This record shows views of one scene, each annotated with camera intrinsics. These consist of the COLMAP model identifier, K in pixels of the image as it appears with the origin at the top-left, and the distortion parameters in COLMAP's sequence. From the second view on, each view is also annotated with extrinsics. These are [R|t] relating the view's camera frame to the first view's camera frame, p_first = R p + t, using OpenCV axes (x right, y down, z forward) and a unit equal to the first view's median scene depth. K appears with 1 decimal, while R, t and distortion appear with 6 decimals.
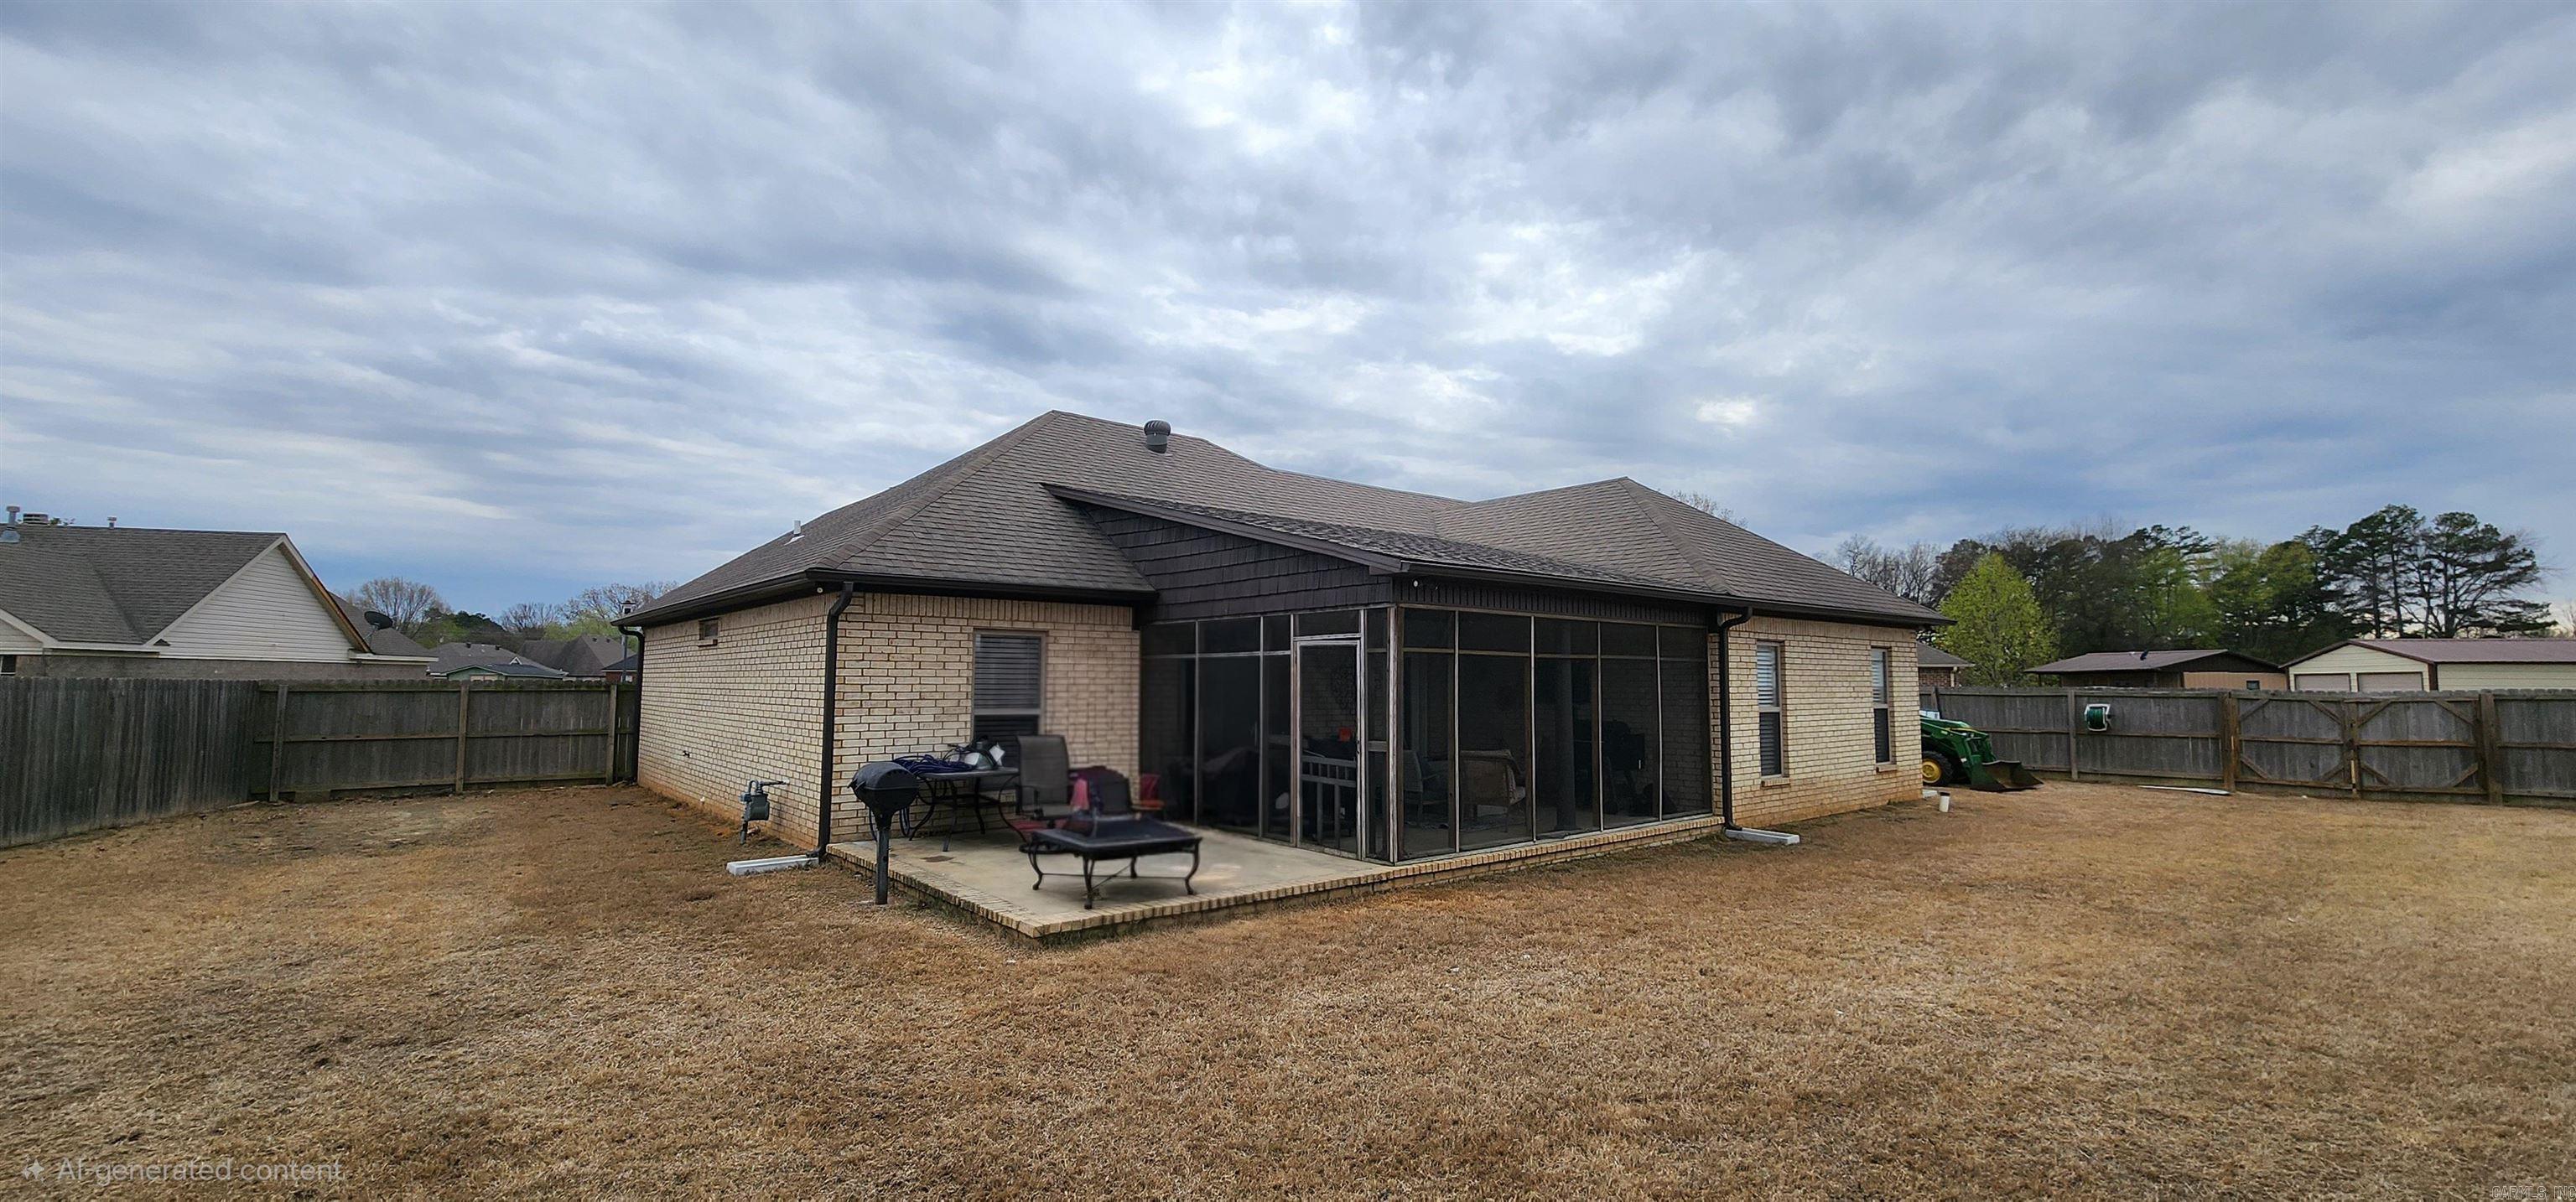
lens RADIAL K [[1057.9, 0, 1308.3], [0, 1057.9, 600.6], [0, 0, 1]] dist [-0.001635, 0.000000]
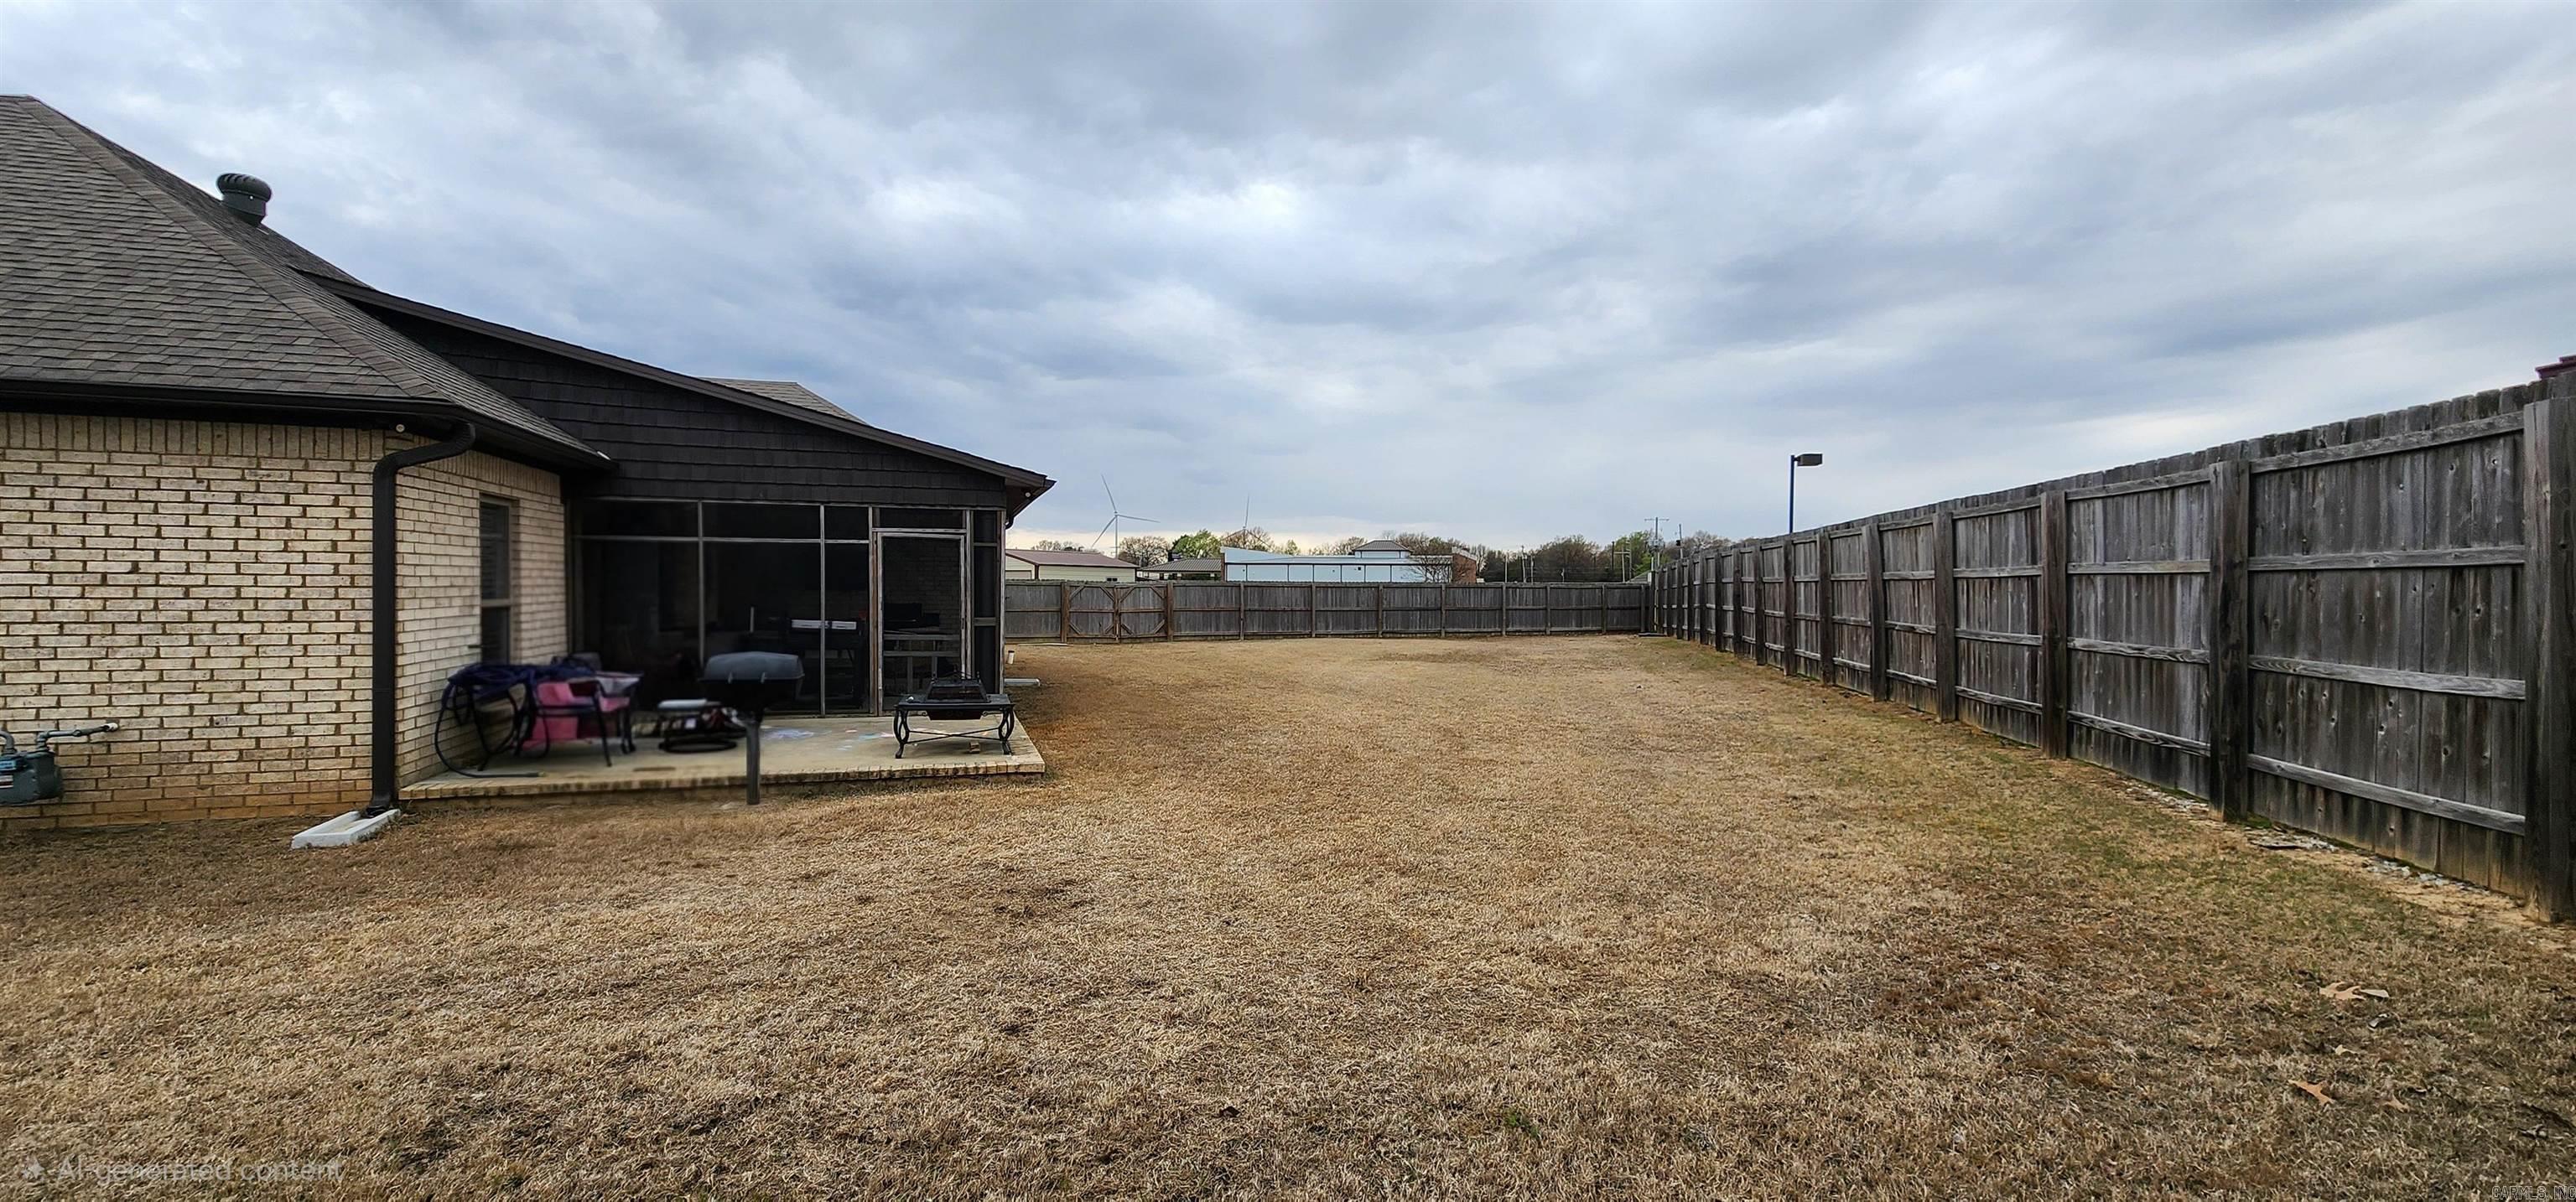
lens RADIAL K [[1057.9, 0, 1308.3], [0, 1057.9, 600.6], [0, 0, 1]] dist [-0.001635, 0.000000]
pose [[0.363572, -0.016024, 0.931428, -0.861121], [-0.078187, 0.995799, 0.047651, 0.021952], [-0.928279, -0.090151, 0.360792, 0.180134]]
